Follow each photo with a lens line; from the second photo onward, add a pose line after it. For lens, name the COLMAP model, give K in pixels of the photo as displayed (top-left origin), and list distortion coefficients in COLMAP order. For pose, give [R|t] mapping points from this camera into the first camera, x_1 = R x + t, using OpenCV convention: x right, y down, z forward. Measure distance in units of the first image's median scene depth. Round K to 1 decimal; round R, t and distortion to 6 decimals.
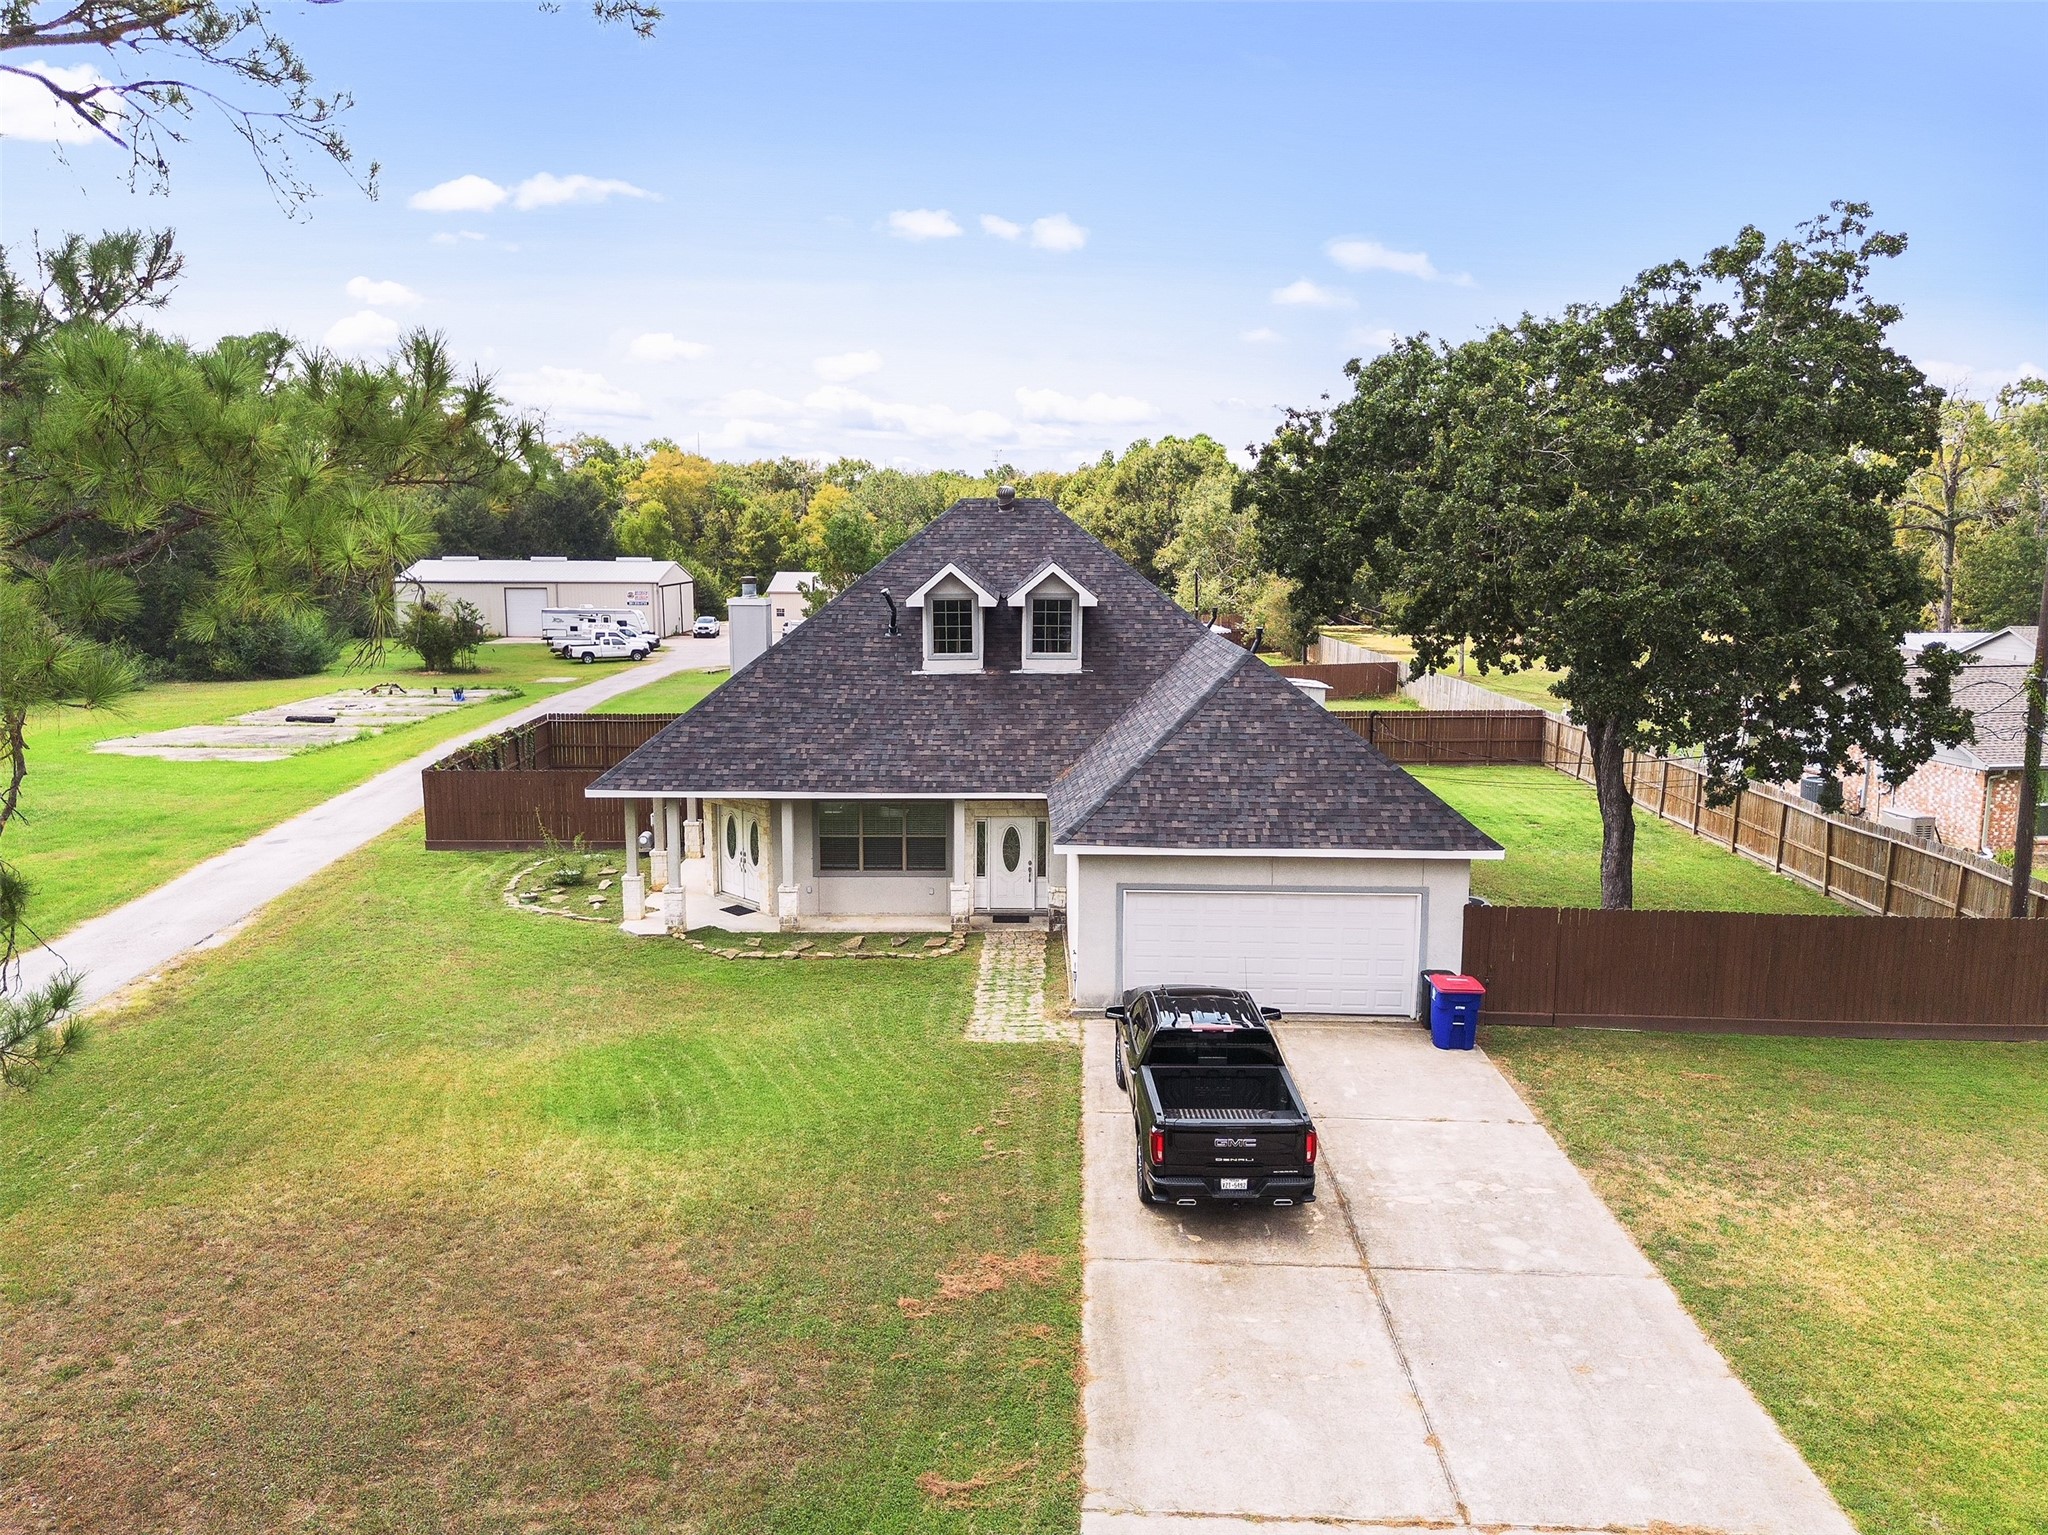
lens RADIAL K [[1471.8, 0, 1003.0], [0, 1471.8, 758.0], [0, 0, 1]] dist [0.077029, -0.076590]
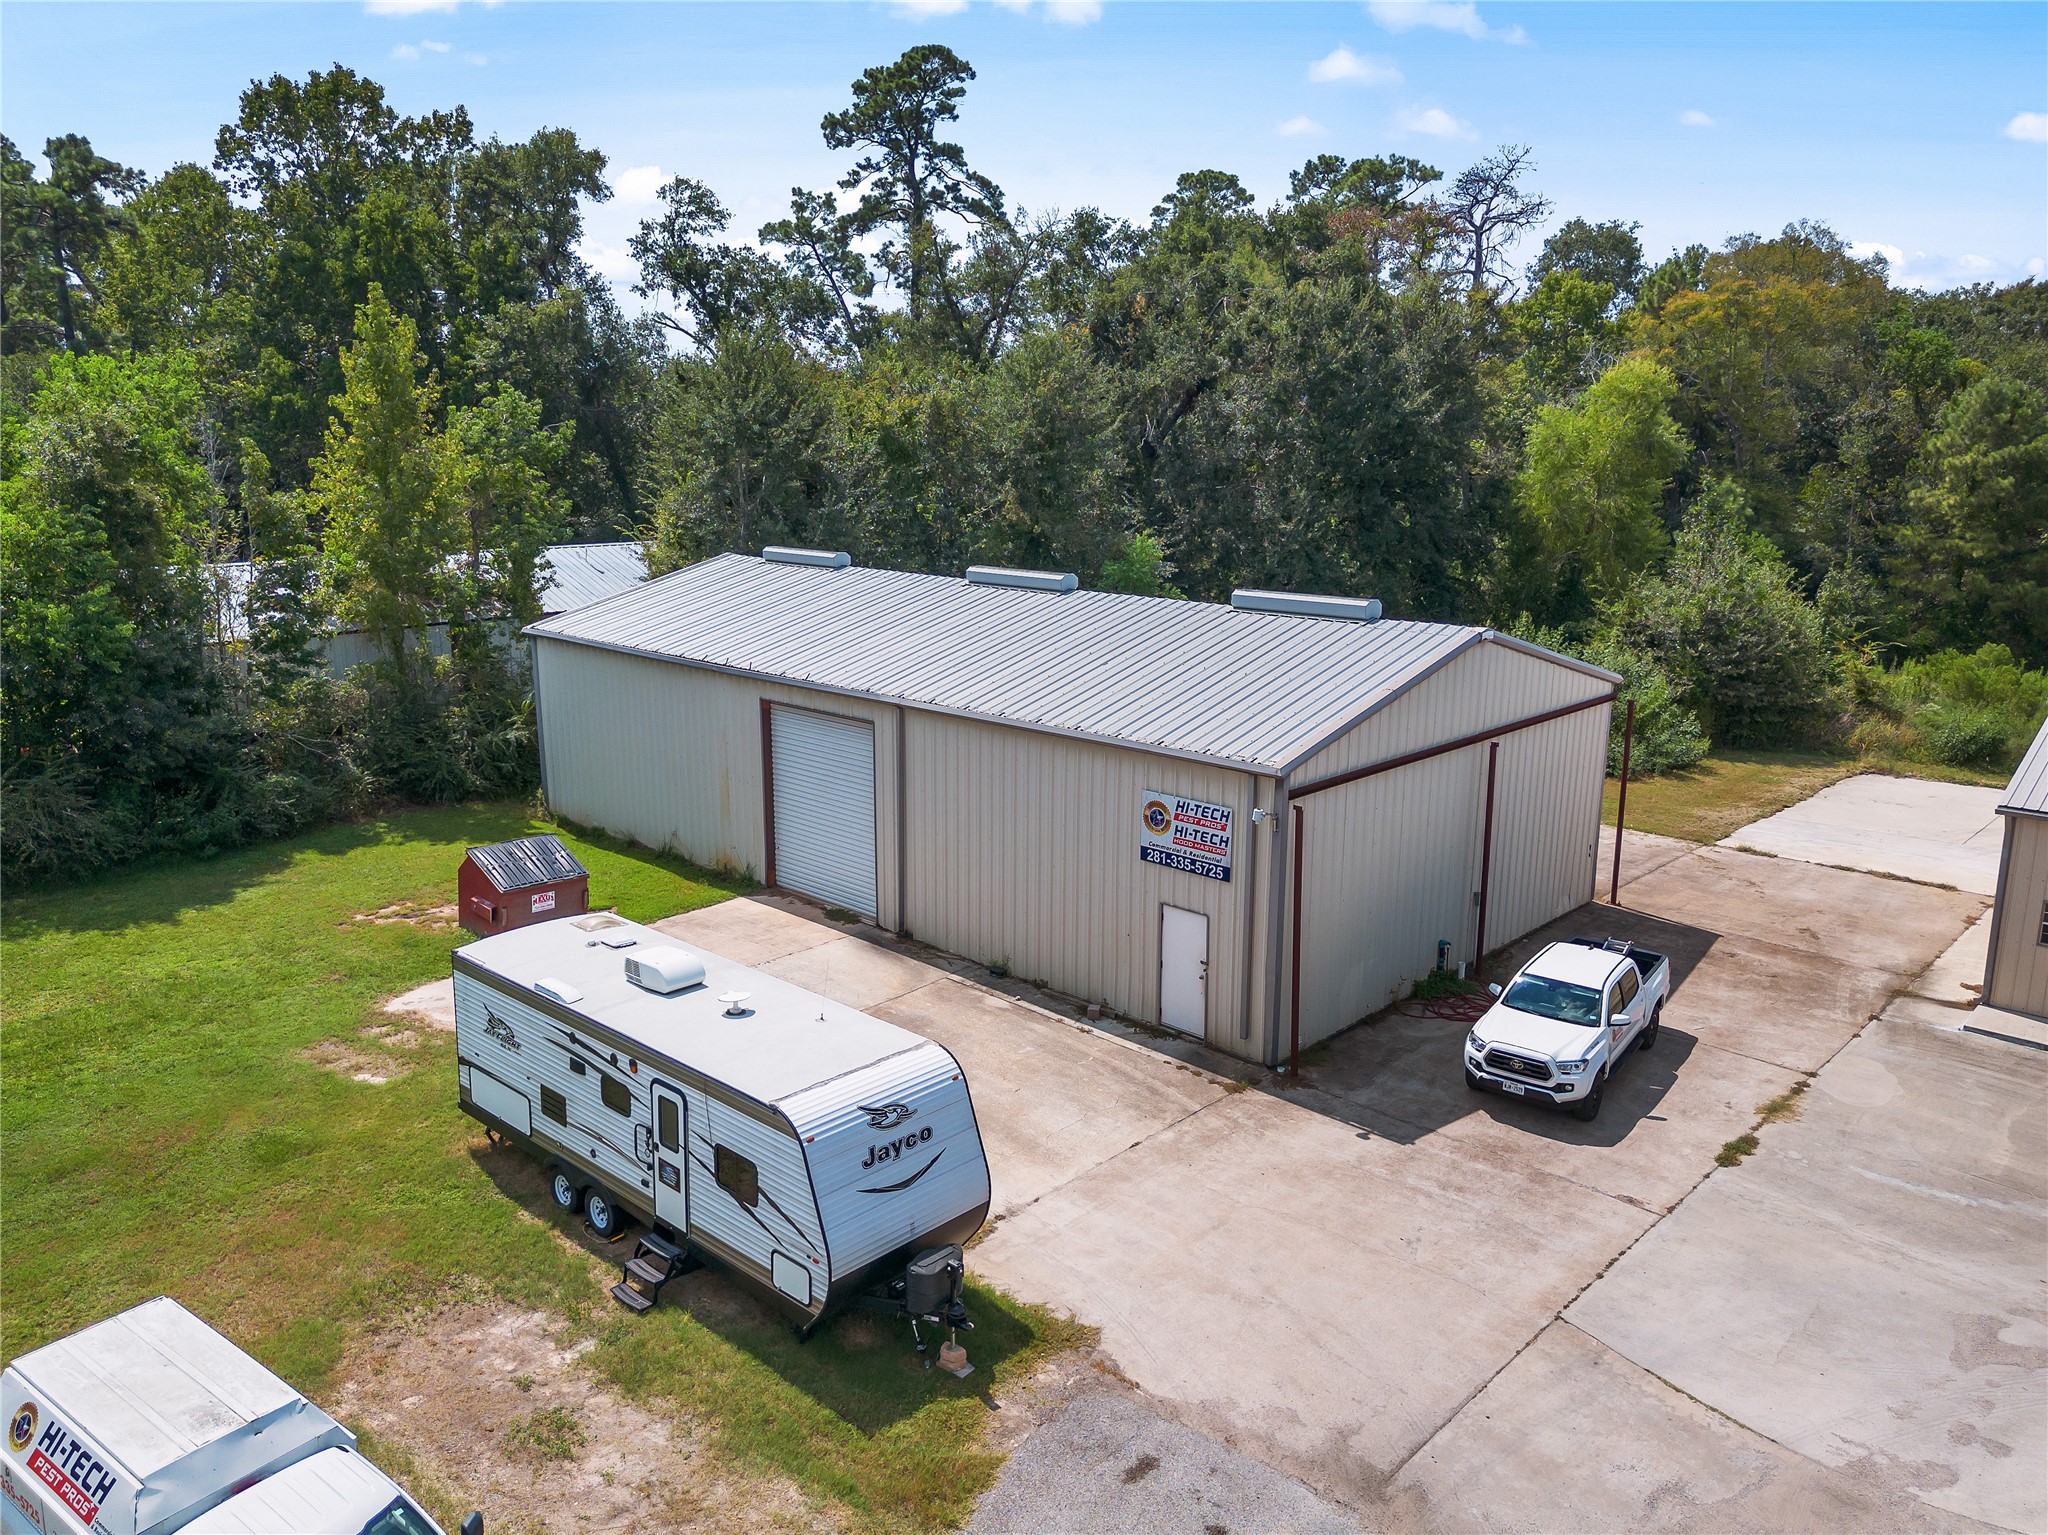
lens RADIAL K [[1459.6, 0, 1018.4], [0, 1459.6, 789.3], [0, 0, 1]] dist [0.070896, -0.079086]
pose [[0.746725, 0.156313, -0.646504, -0.100898], [-0.101184, 0.987376, 0.121860, -0.094580], [0.657391, -0.025580, 0.753115, 0.591646]]
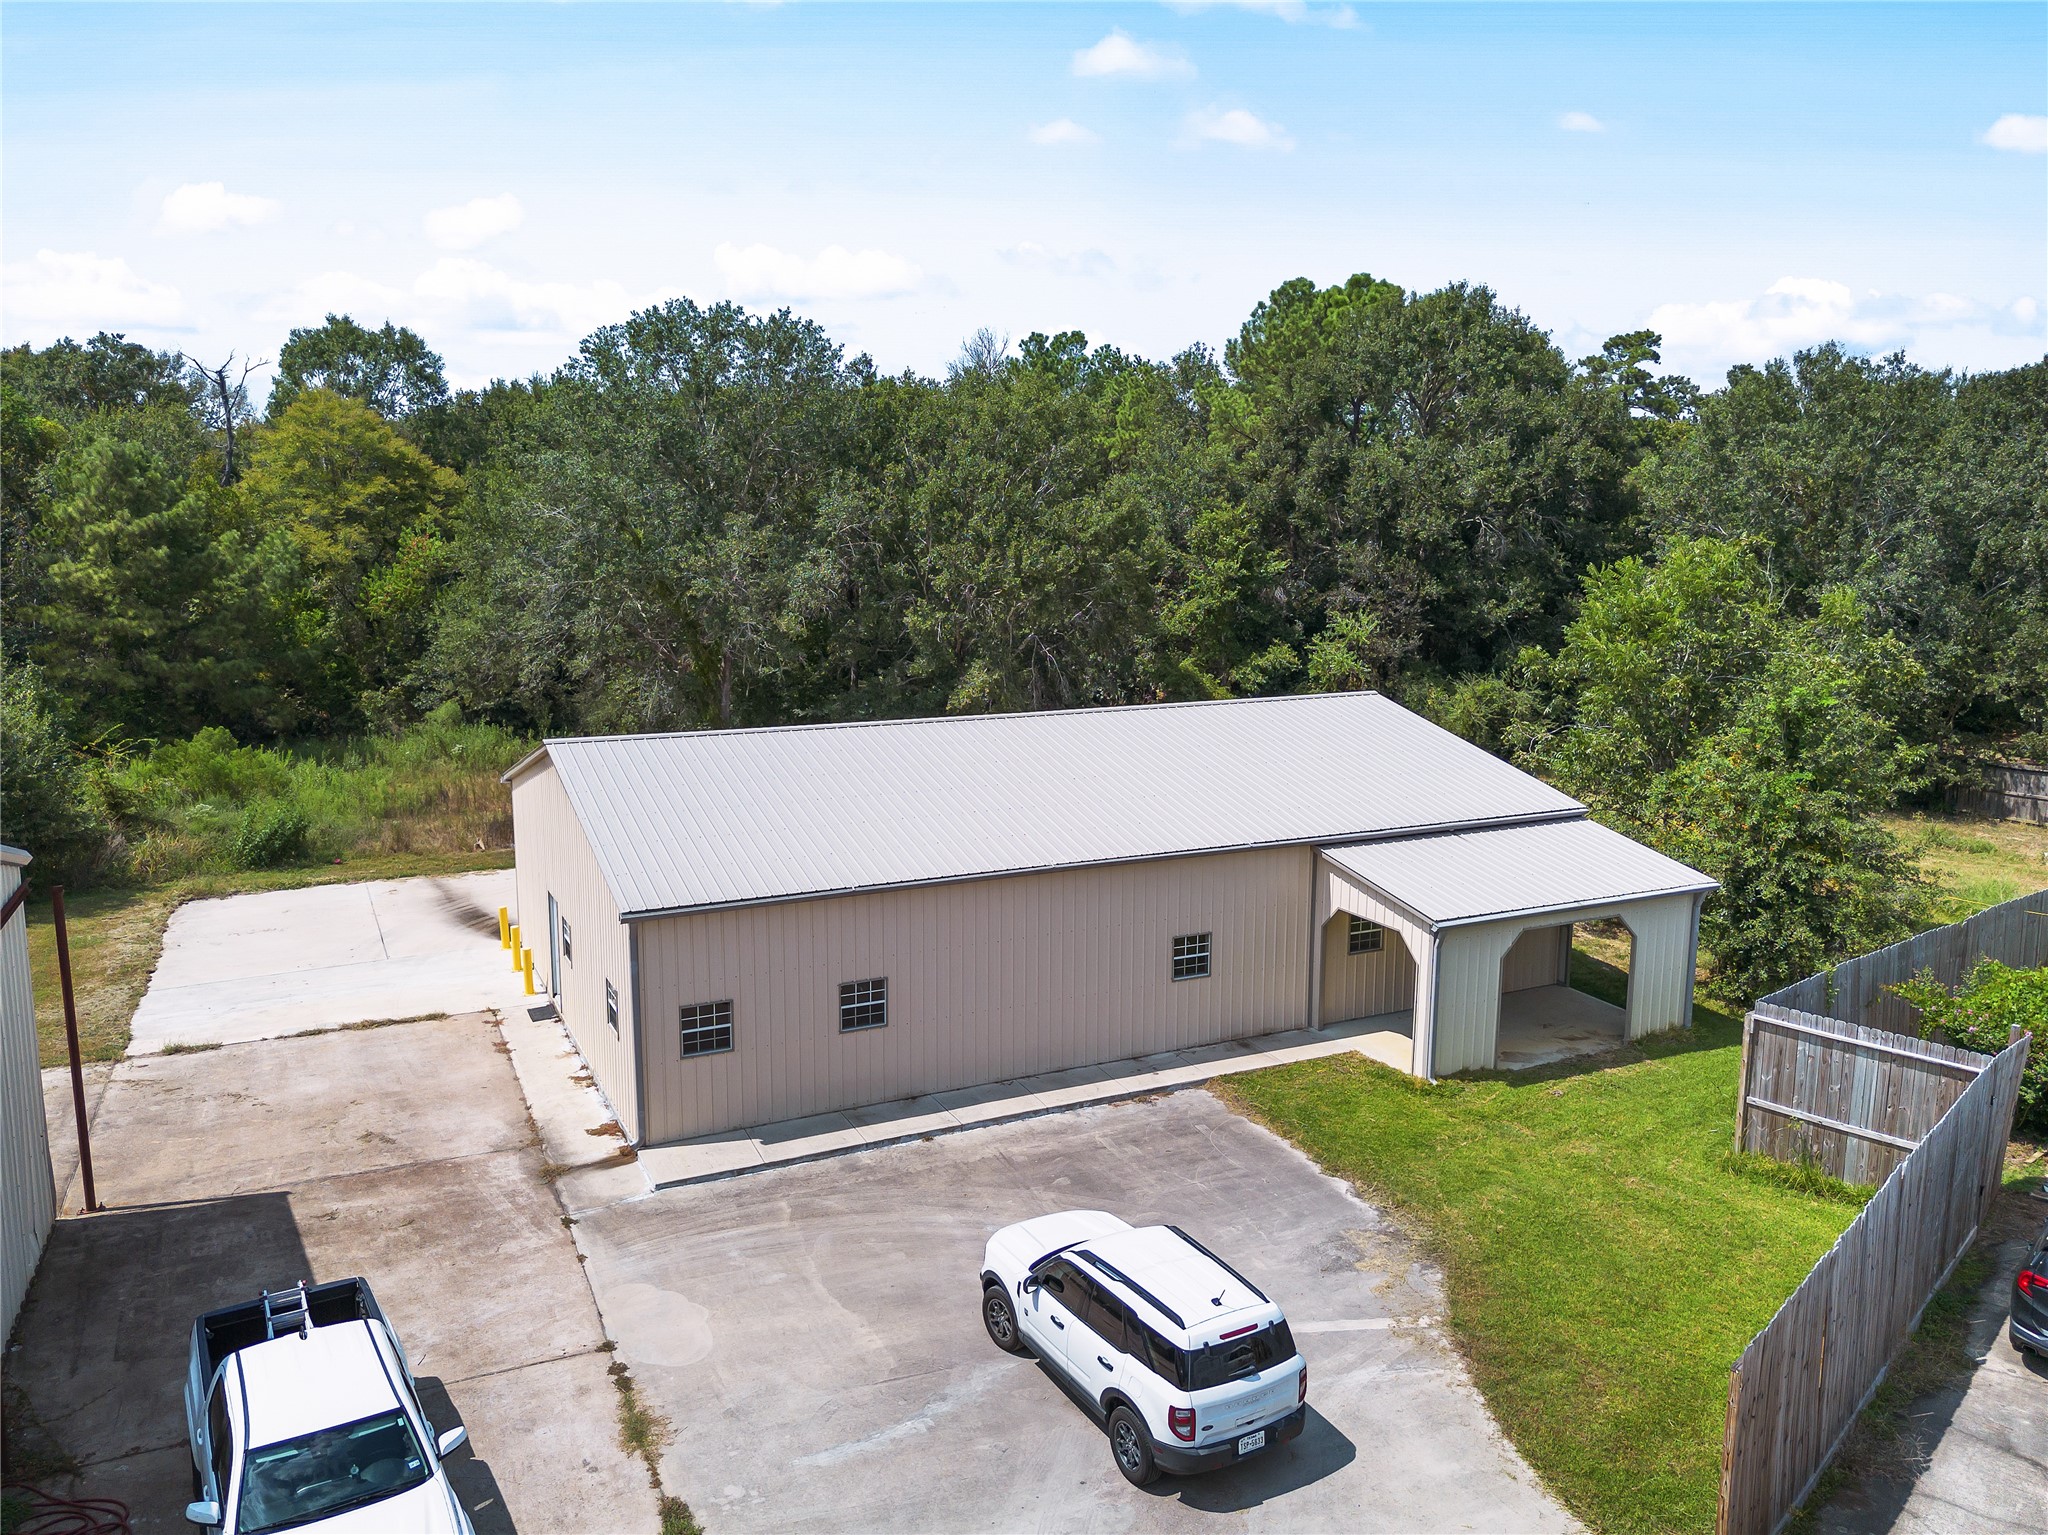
lens RADIAL K [[1471.8, 0, 1003.0], [0, 1471.8, 758.0], [0, 0, 1]] dist [0.077029, -0.076590]
pose [[0.892960, -0.074047, 0.444005, -0.145965], [0.069633, 0.997227, 0.026265, -0.098656], [-0.444718, 0.007464, 0.895640, 0.639907]]
